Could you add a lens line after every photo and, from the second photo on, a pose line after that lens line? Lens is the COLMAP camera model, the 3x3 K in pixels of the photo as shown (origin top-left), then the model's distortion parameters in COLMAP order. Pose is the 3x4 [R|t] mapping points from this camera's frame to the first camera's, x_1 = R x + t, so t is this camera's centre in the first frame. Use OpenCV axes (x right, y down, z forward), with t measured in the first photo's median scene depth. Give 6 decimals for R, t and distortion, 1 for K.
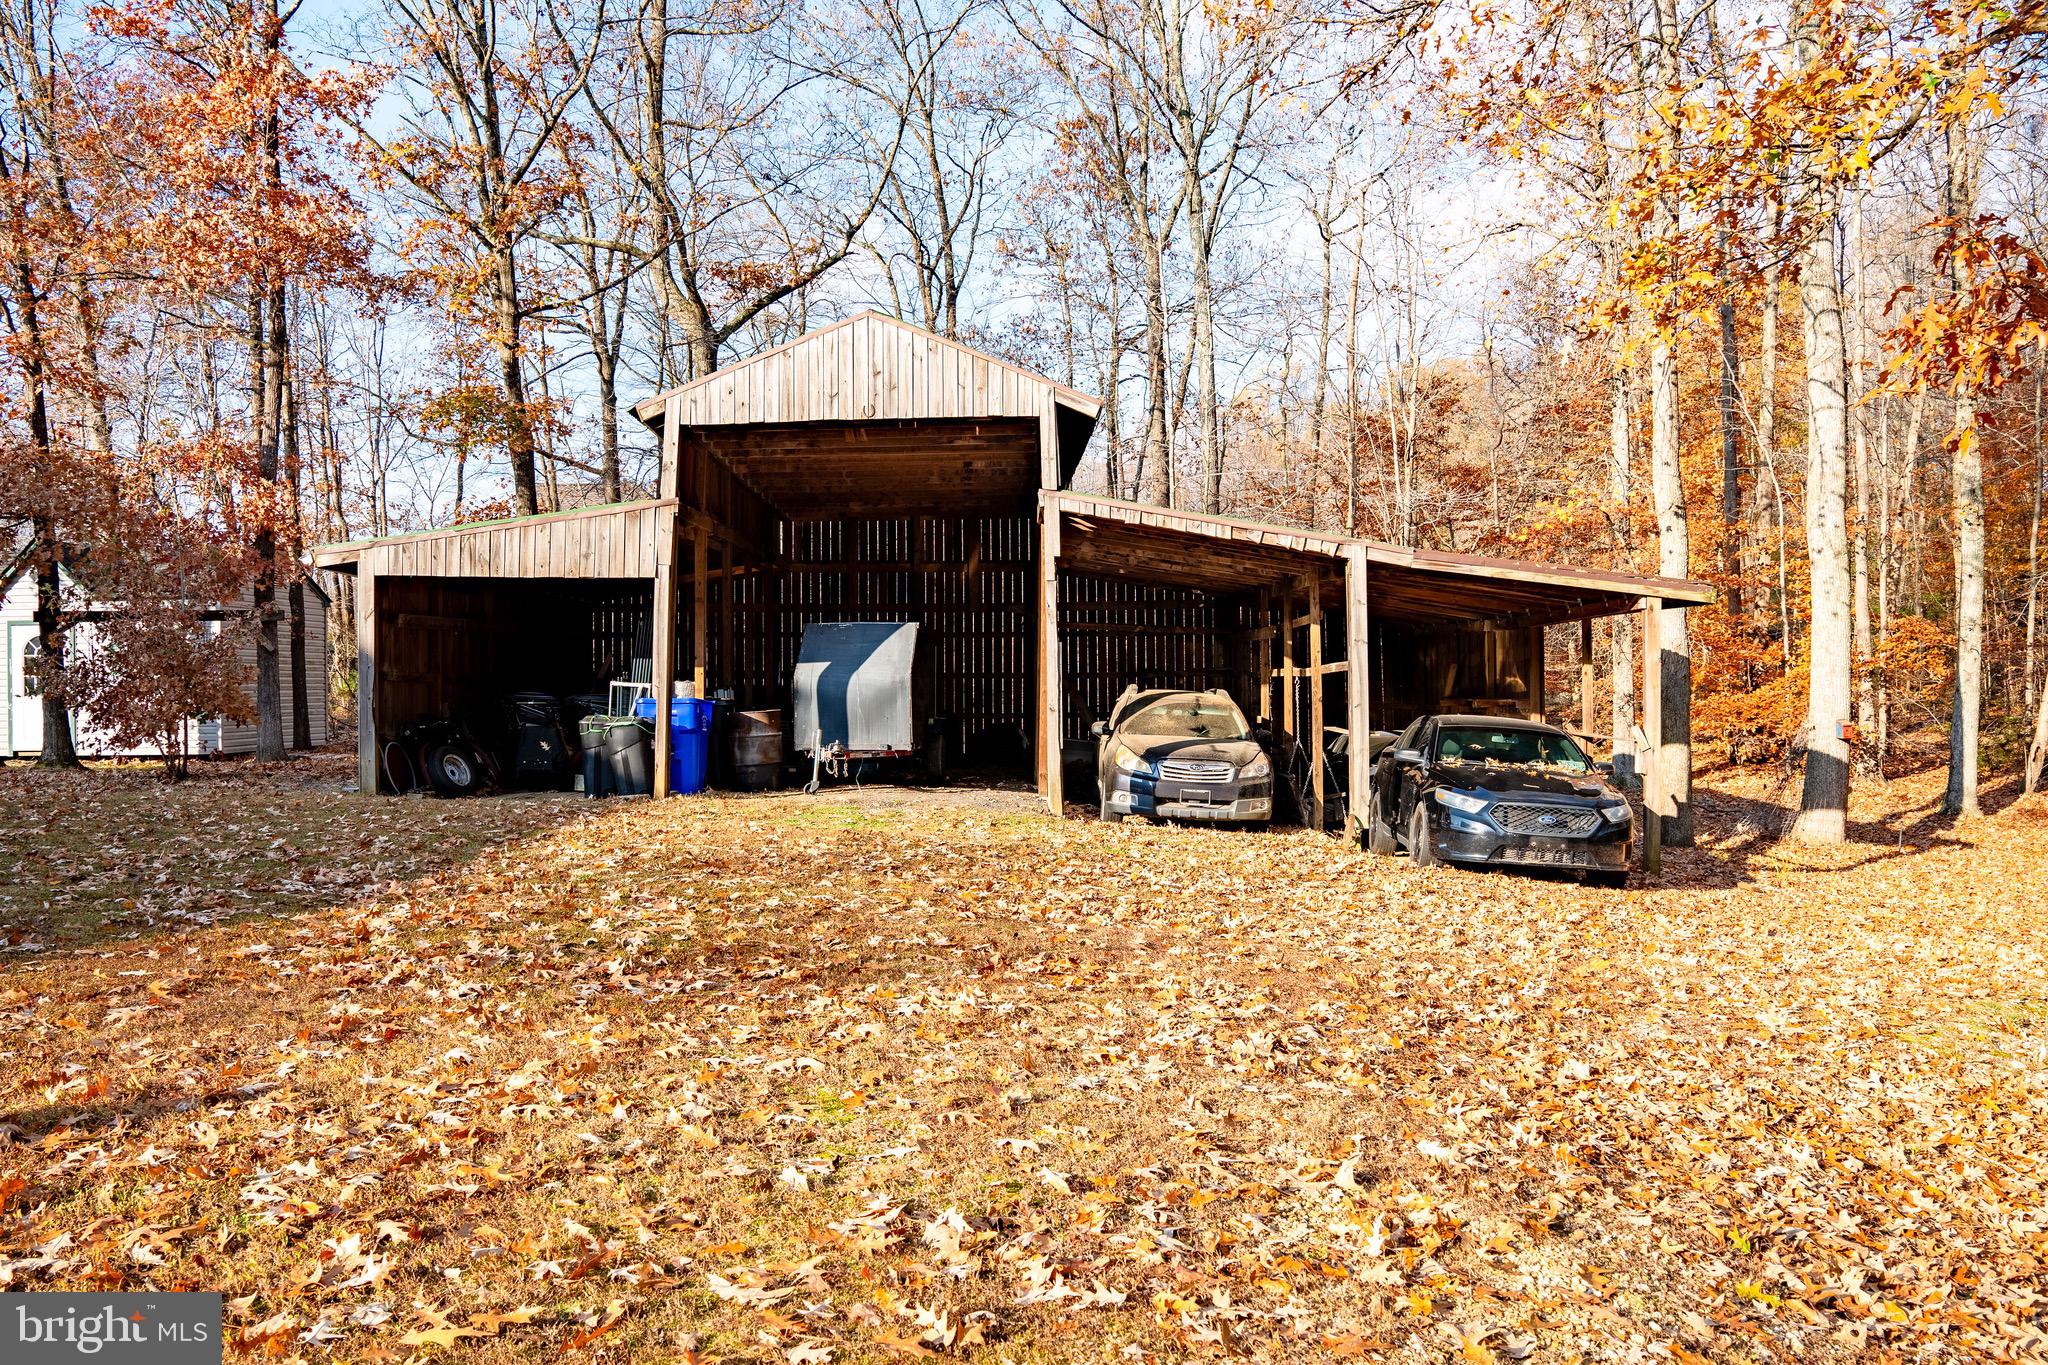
lens RADIAL K [[1624.1, 0, 1025.1], [0, 1624.1, 689.9], [0, 0, 1]] dist [-0.194134, 0.132802]
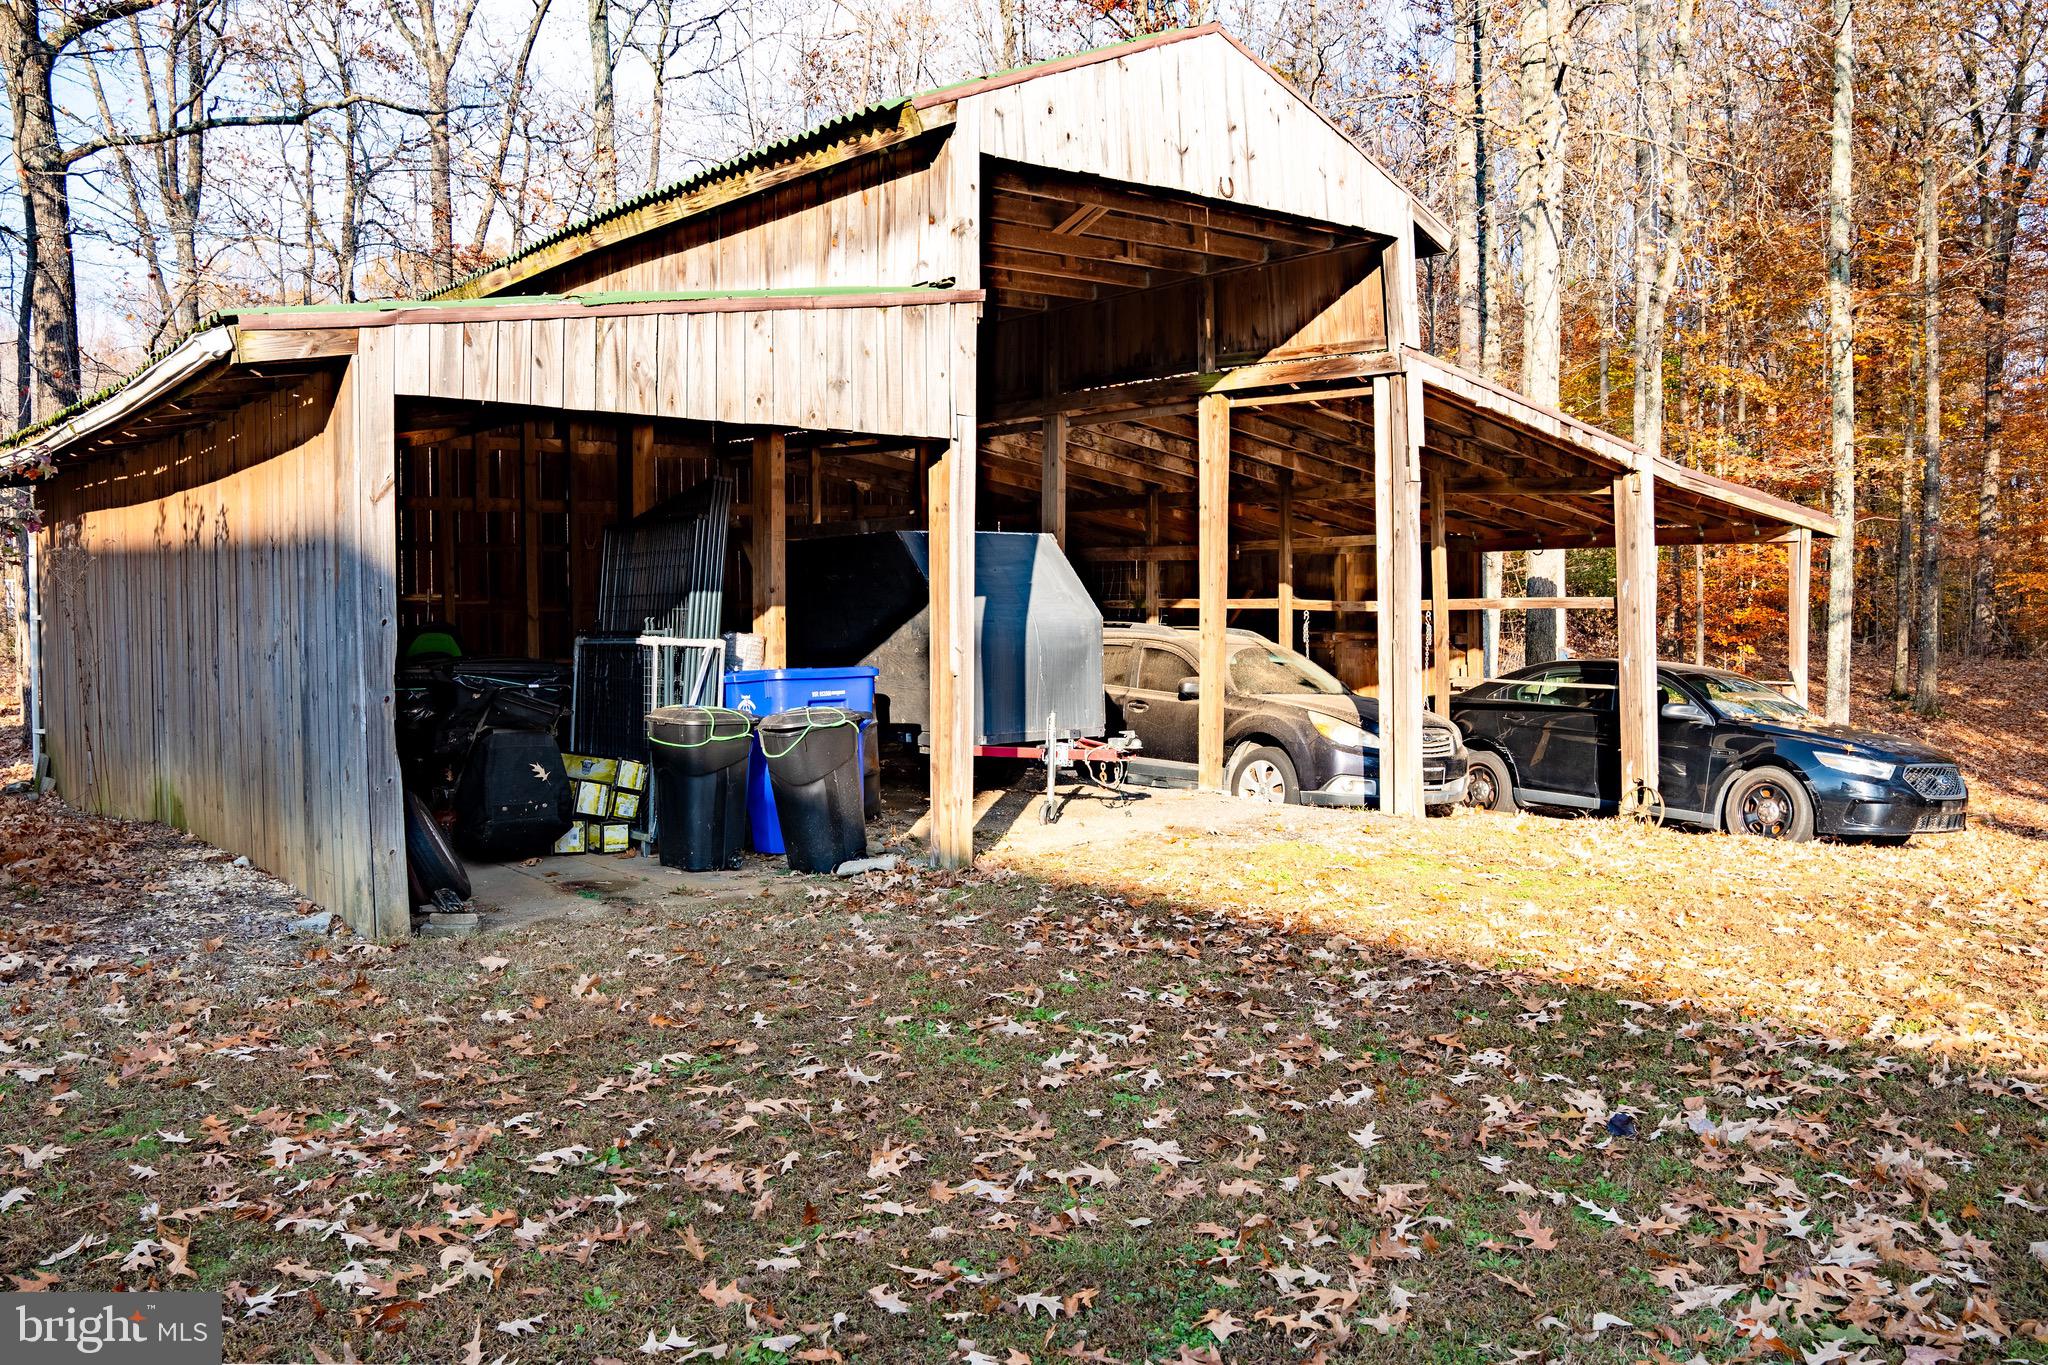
lens RADIAL K [[1624.1, 0, 1025.1], [0, 1624.1, 689.9], [0, 0, 1]] dist [-0.194134, 0.132802]
pose [[0.751153, -0.042472, 0.658760, -0.553342], [0.000250, 0.997946, 0.064055, -0.023414], [-0.660128, -0.047950, 0.749621, 0.595274]]
